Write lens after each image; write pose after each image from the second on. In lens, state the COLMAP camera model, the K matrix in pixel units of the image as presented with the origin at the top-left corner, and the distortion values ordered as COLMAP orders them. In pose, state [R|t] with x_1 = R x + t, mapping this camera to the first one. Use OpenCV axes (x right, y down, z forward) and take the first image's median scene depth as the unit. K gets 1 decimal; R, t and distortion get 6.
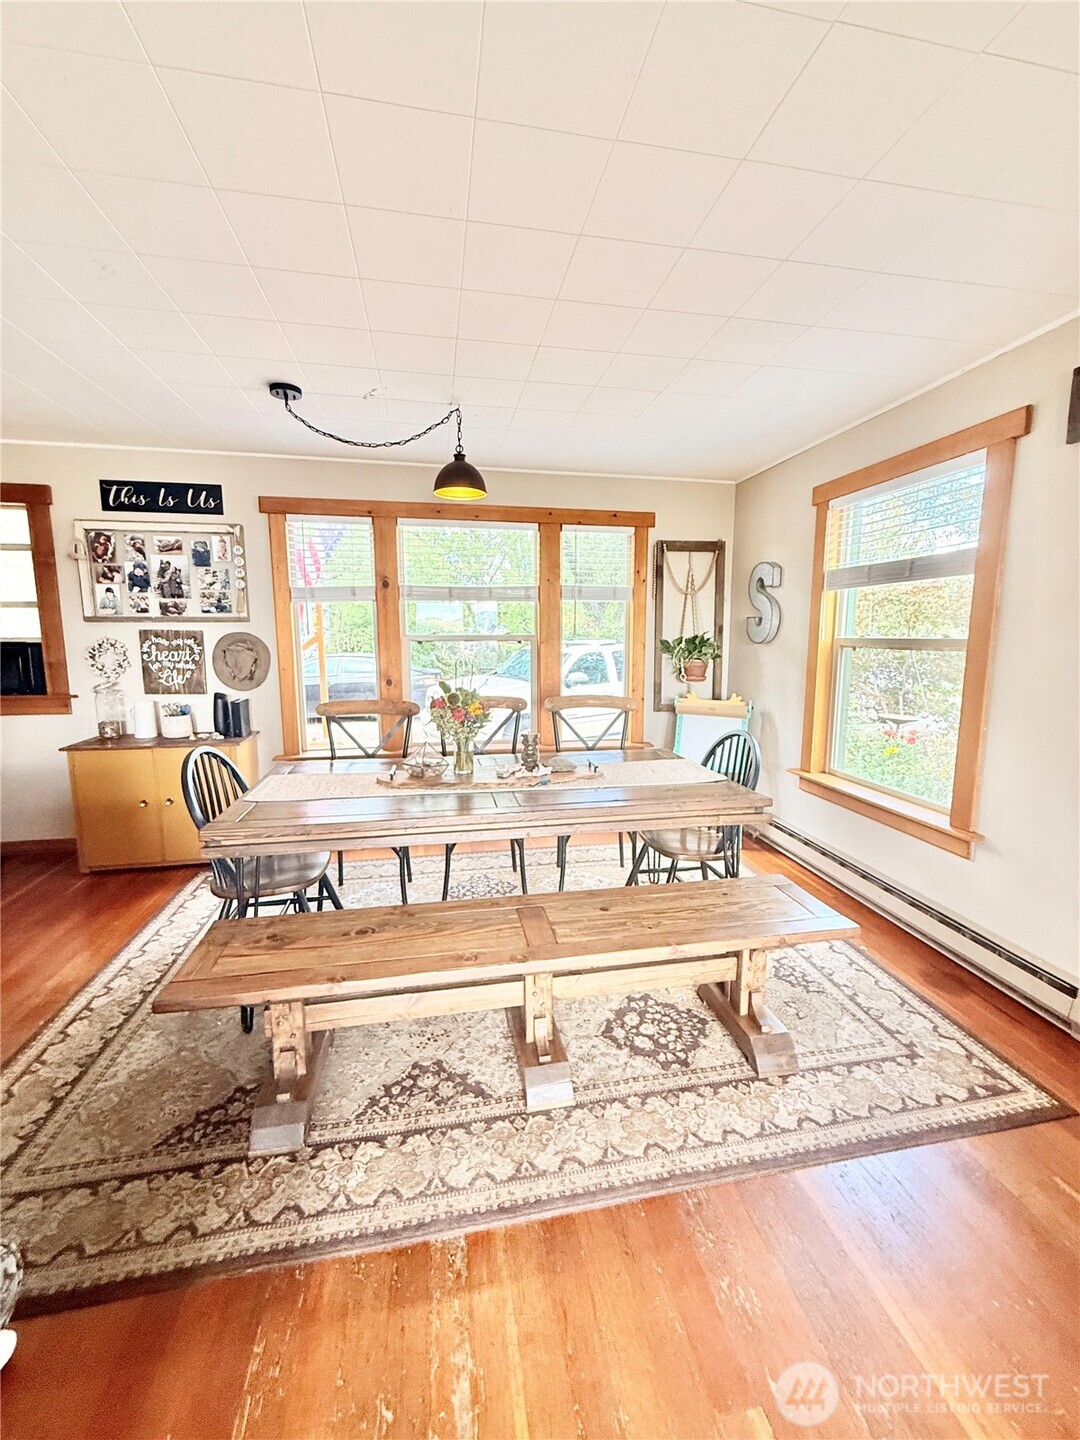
lens RADIAL K [[573.1, 0, 541.0], [0, 573.1, 714.5], [0, 0, 1]] dist [-0.000276, 0.000030]
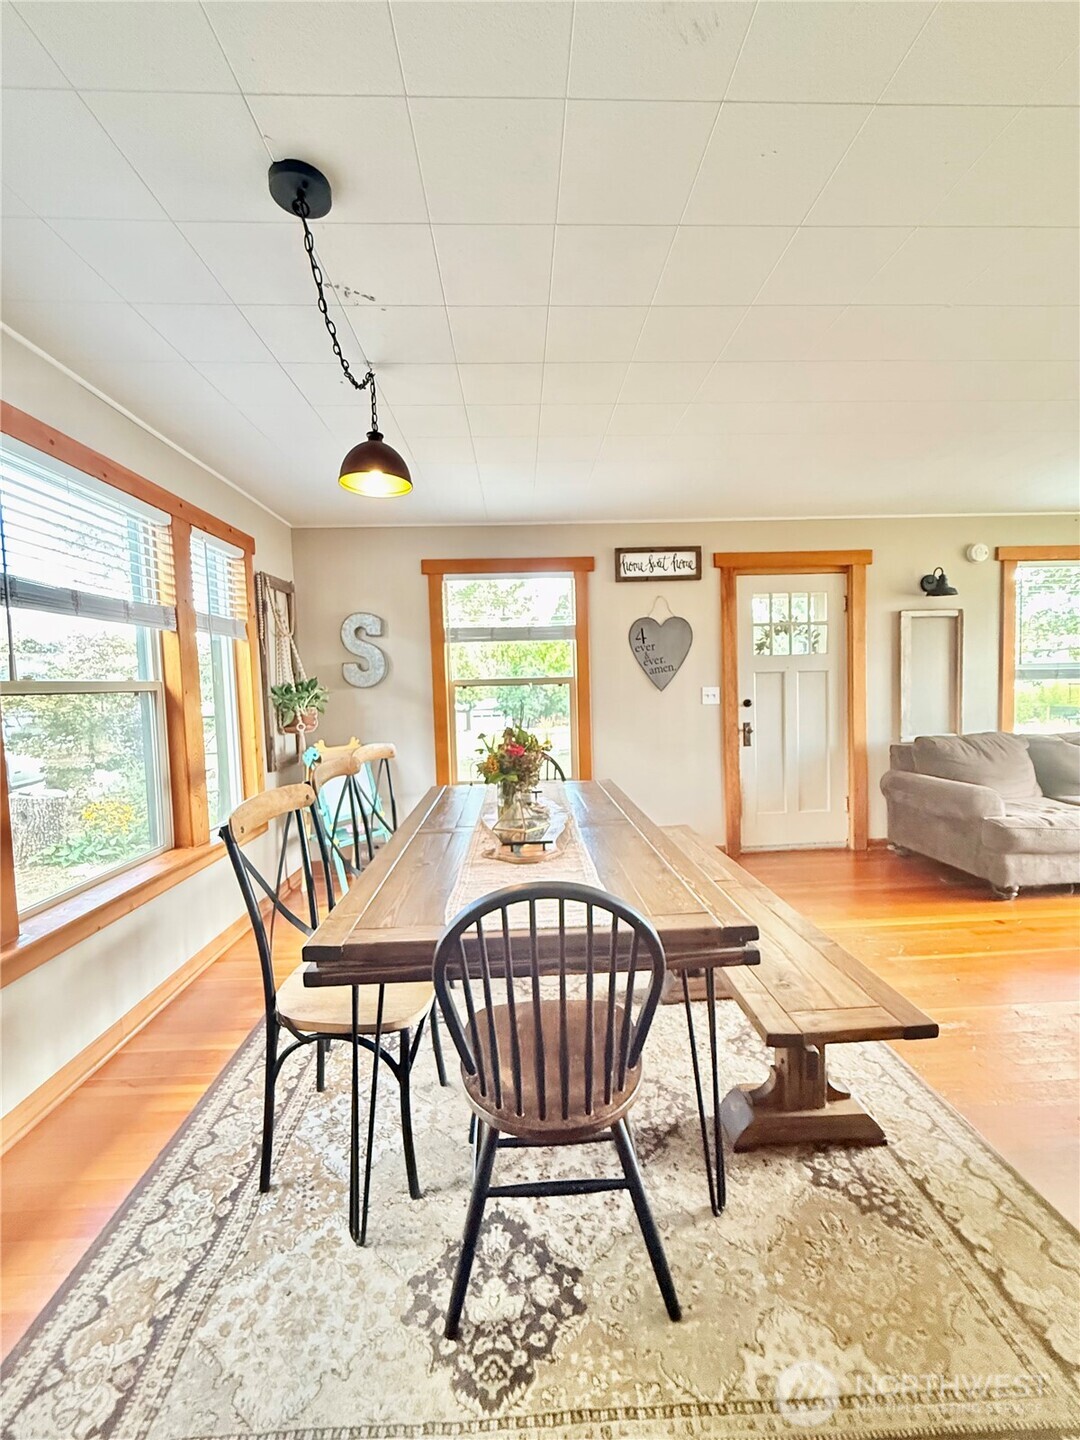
lens RADIAL K [[573.1, 0, 541.0], [0, 573.1, 714.5], [0, 0, 1]] dist [-0.000276, 0.000030]
pose [[0.143728, -0.059918, 0.987802, -1.494783], [0.161063, 0.986273, 0.036390, -0.143863], [-0.976422, 0.153868, 0.151405, 1.250905]]
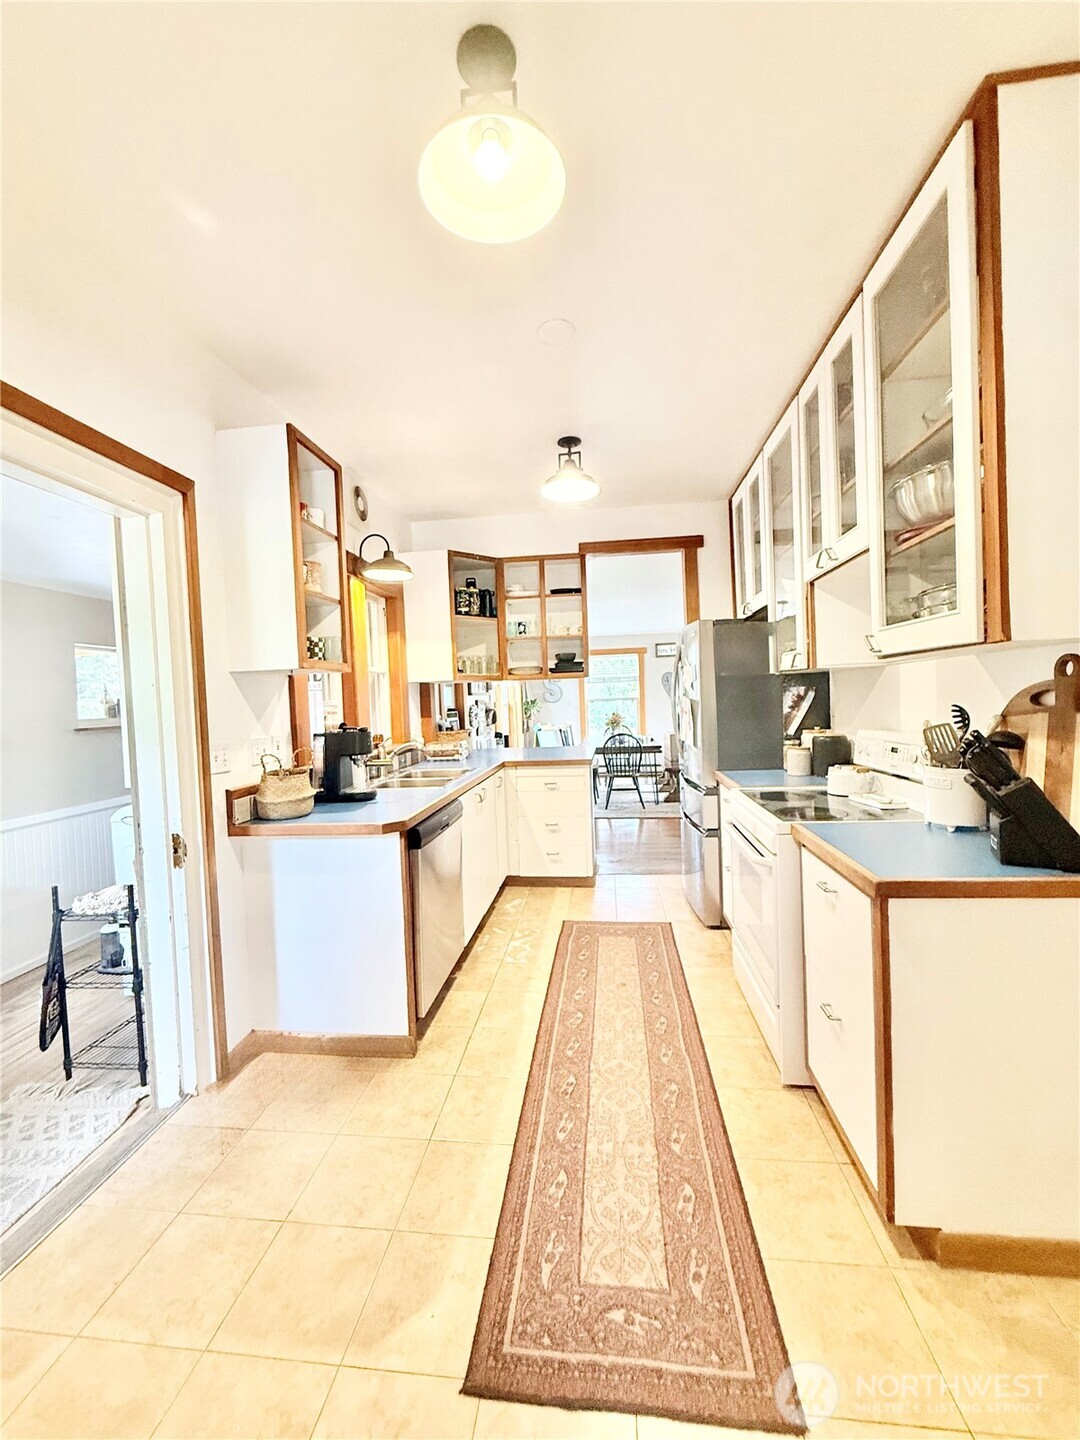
lens RADIAL K [[573.1, 0, 541.0], [0, 573.1, 714.5], [0, 0, 1]] dist [-0.000276, 0.000030]
pose [[0.296384, -0.037534, 0.954331, -5.140764], [0.165403, 0.986146, -0.012583, -0.103887], [-0.940637, 0.161579, 0.298486, 0.637284]]
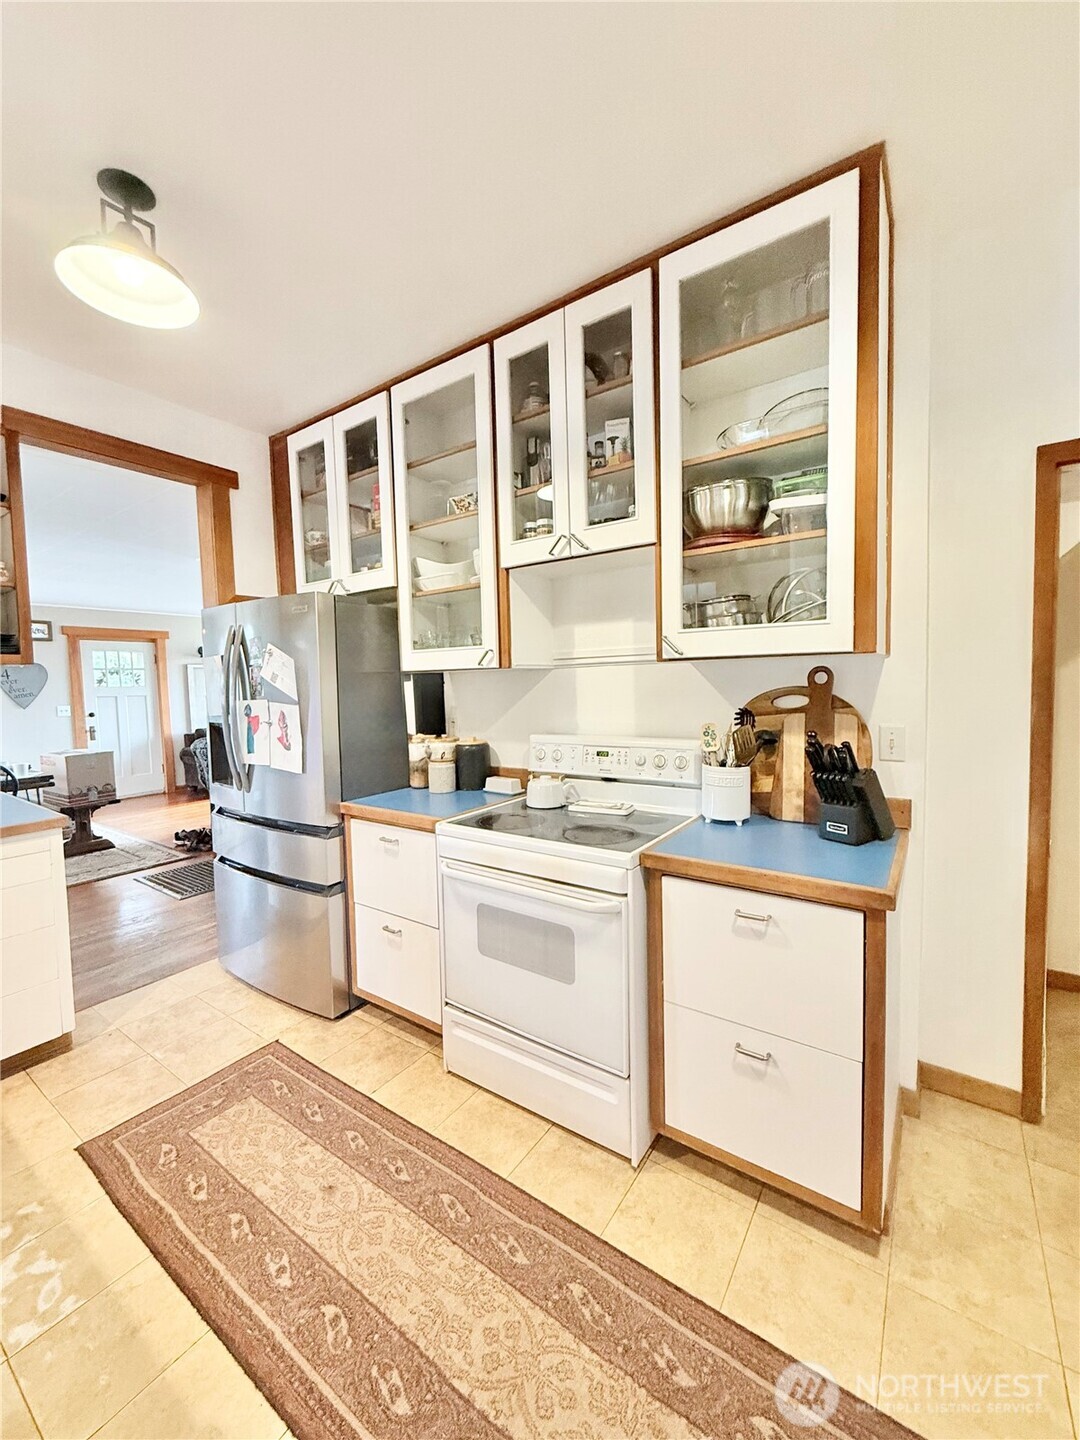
lens RADIAL K [[573.1, 0, 541.0], [0, 573.1, 714.5], [0, 0, 1]] dist [-0.000276, 0.000030]
pose [[-0.700248, -0.026514, 0.713407, -4.434155], [0.116975, 0.981543, 0.151297, -0.216675], [-0.704251, 0.189397, -0.684222, 1.307069]]
